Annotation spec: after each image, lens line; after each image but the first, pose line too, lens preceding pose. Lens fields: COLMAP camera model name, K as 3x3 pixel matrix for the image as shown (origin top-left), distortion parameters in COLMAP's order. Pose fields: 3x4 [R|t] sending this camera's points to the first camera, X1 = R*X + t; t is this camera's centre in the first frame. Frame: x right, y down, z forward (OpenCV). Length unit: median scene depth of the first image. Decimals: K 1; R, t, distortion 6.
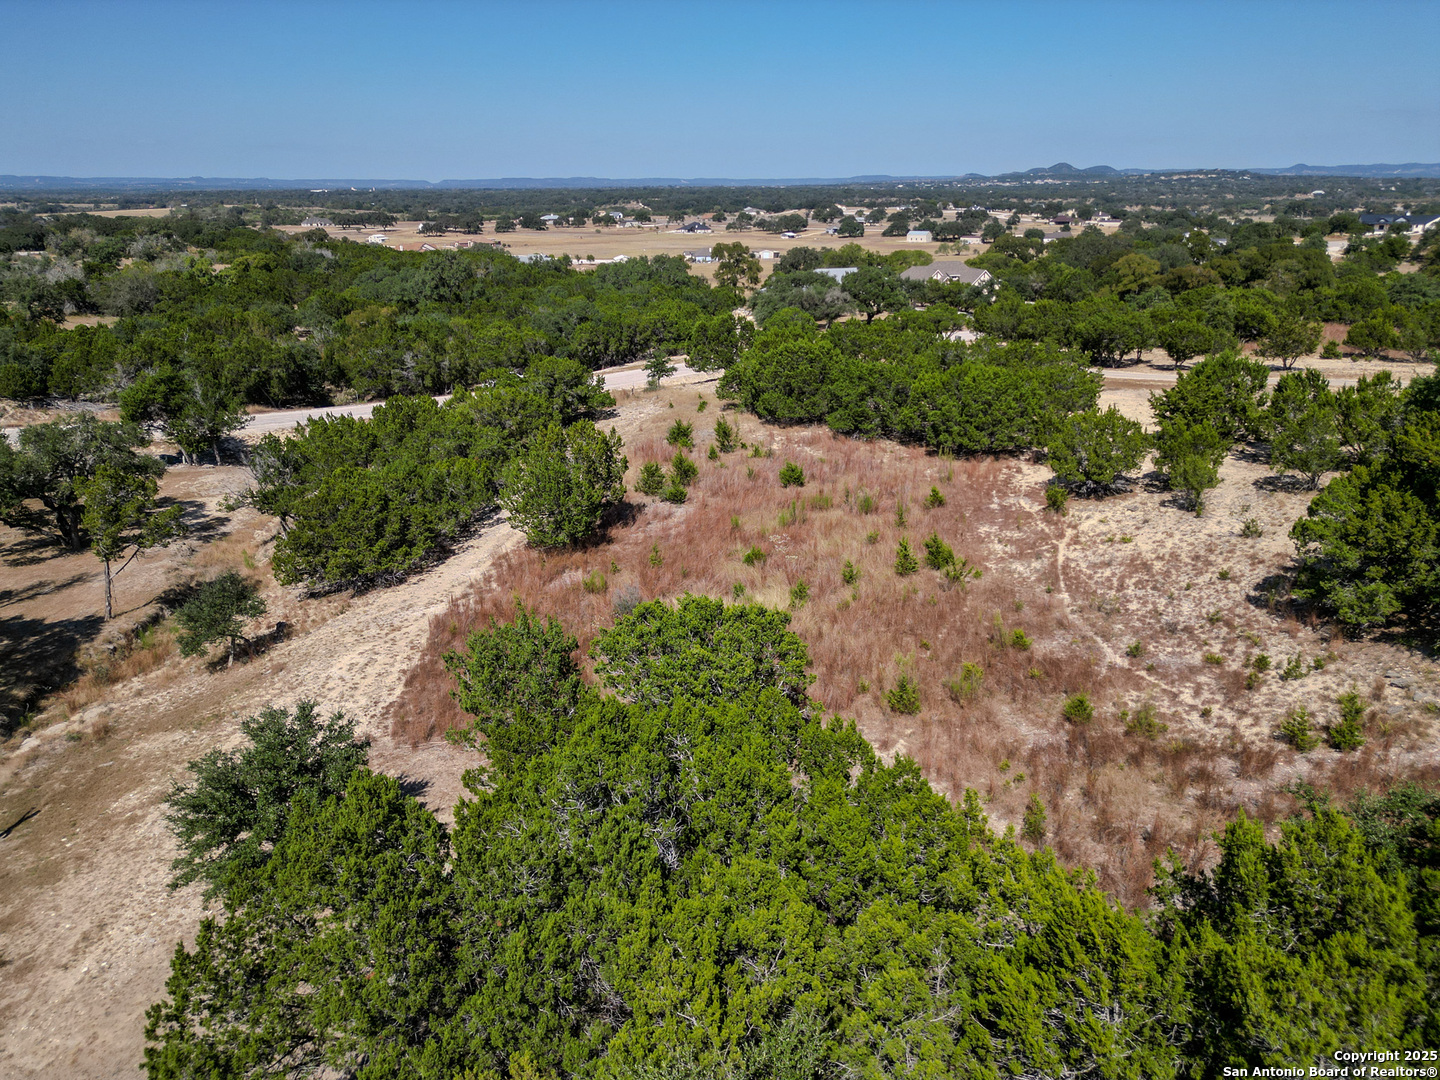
lens RADIAL K [[994.7, 0, 720.0], [0, 994.7, 540.0], [0, 0, 1]] dist [0.049552, -0.056563]
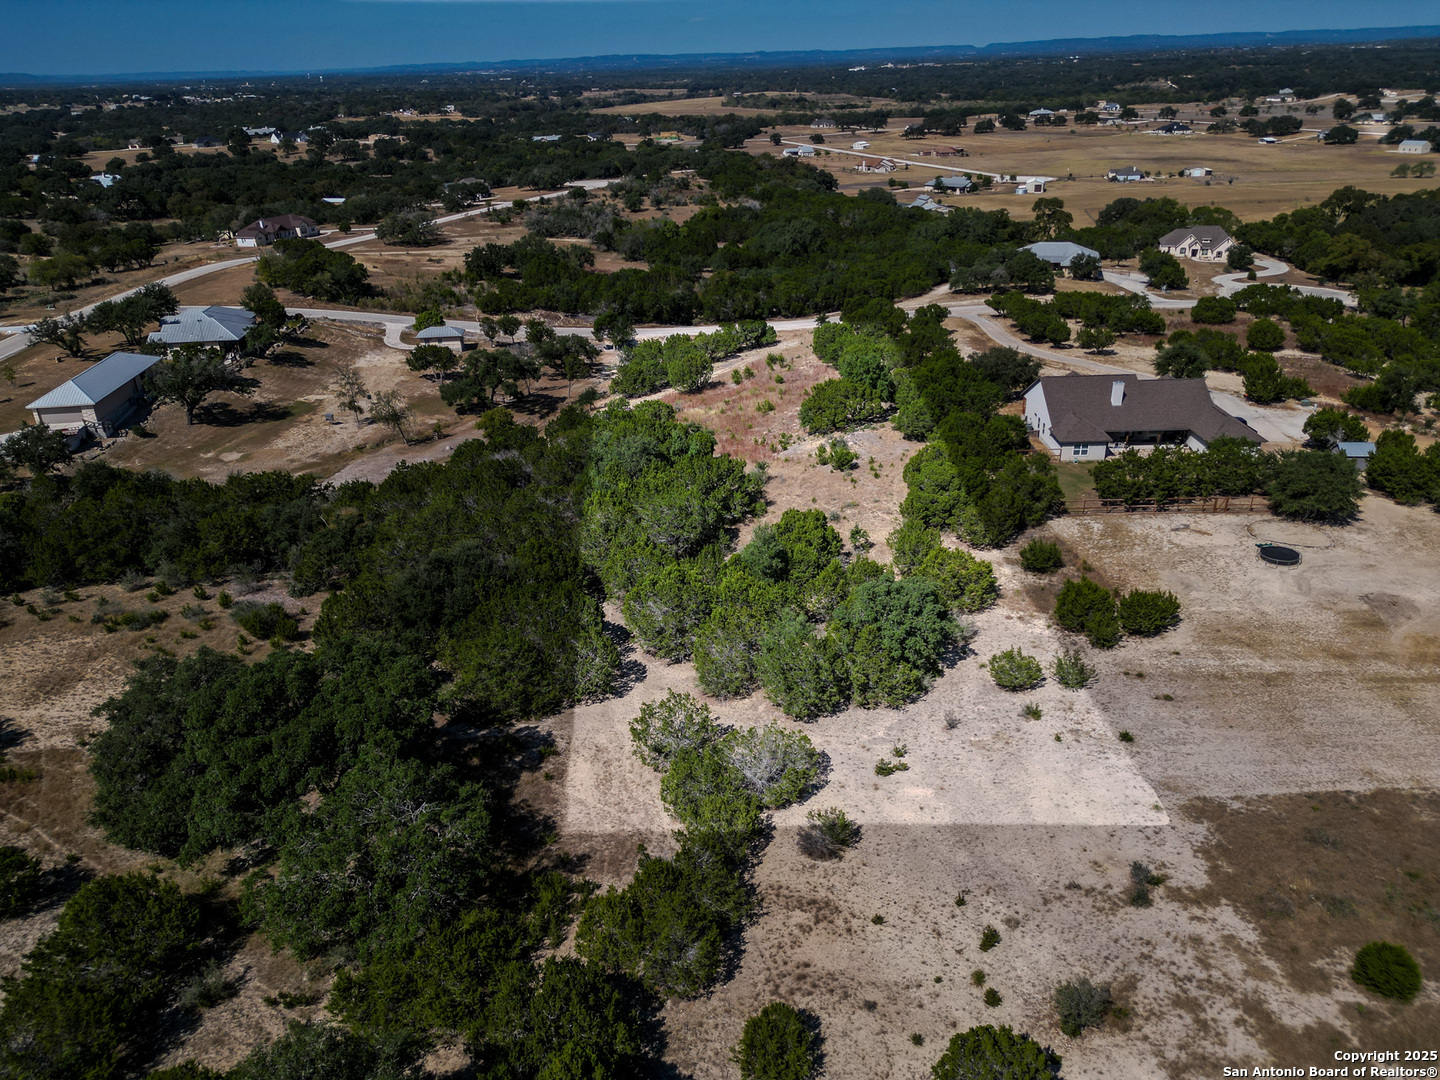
lens RADIAL K [[994.7, 0, 720.0], [0, 994.7, 540.0], [0, 0, 1]] dist [0.049552, -0.056563]
pose [[0.880366, 0.181110, -0.438355, 0.436567], [-0.129194, 0.980845, 0.145779, -0.003038], [0.456360, -0.071706, 0.886901, -0.556451]]
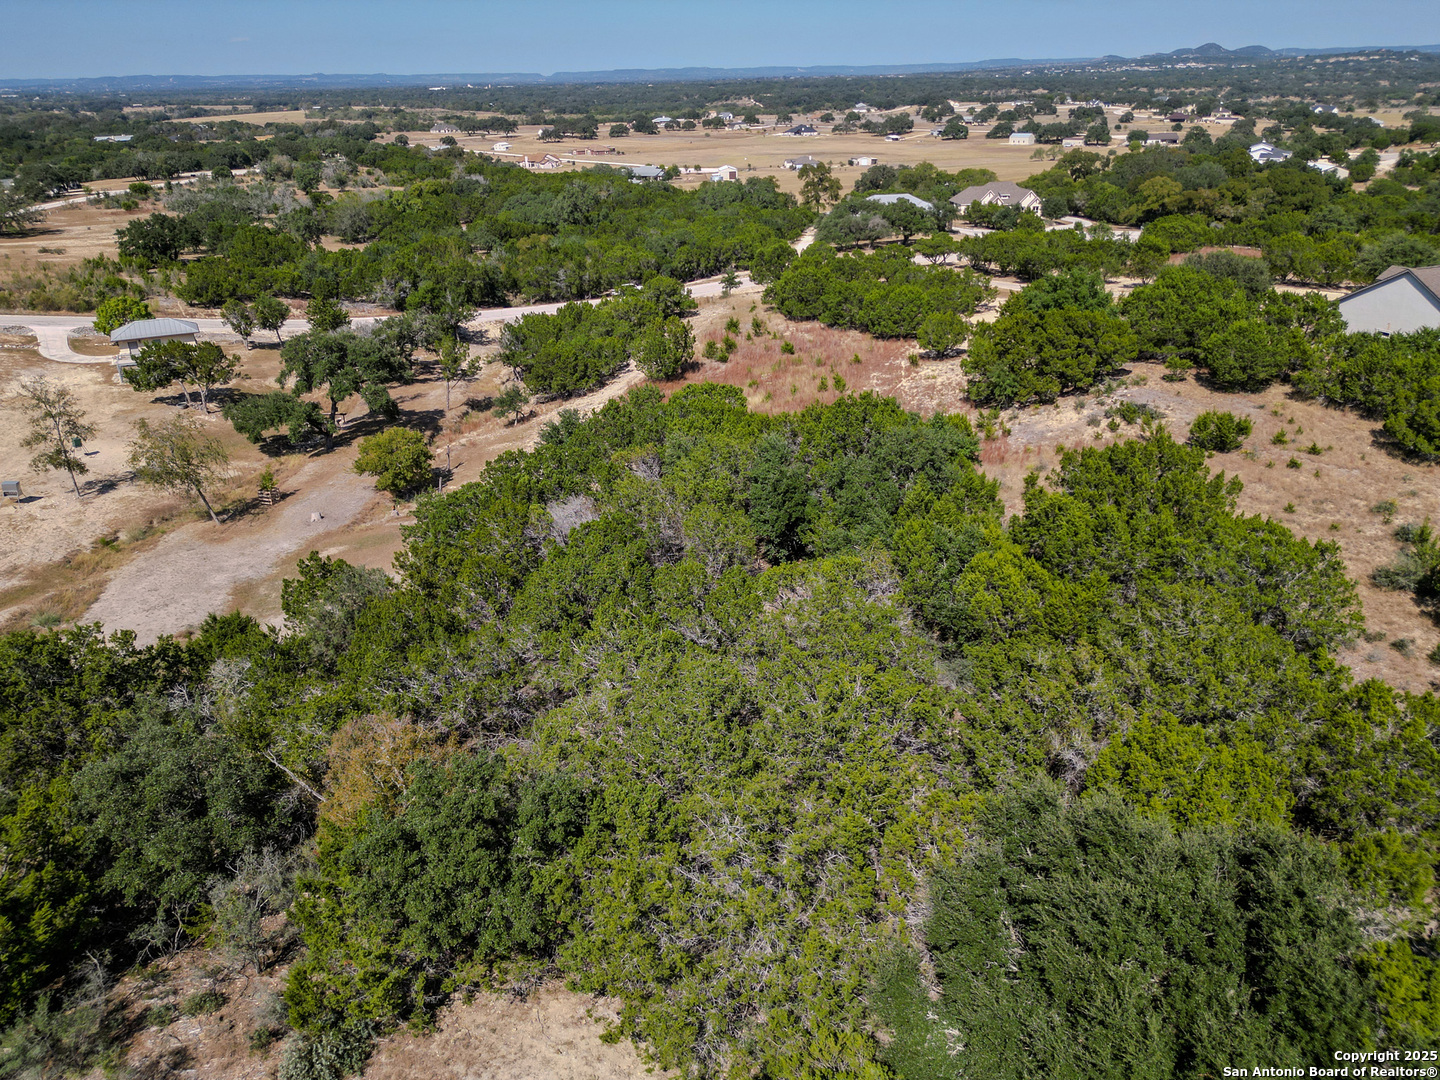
lens RADIAL K [[994.7, 0, 720.0], [0, 994.7, 540.0], [0, 0, 1]] dist [0.049552, -0.056563]
pose [[0.994178, 0.031570, -0.103020, 0.053405], [-0.021656, 0.995149, 0.095970, 0.040226], [0.105550, -0.093181, 0.990039, -0.305243]]
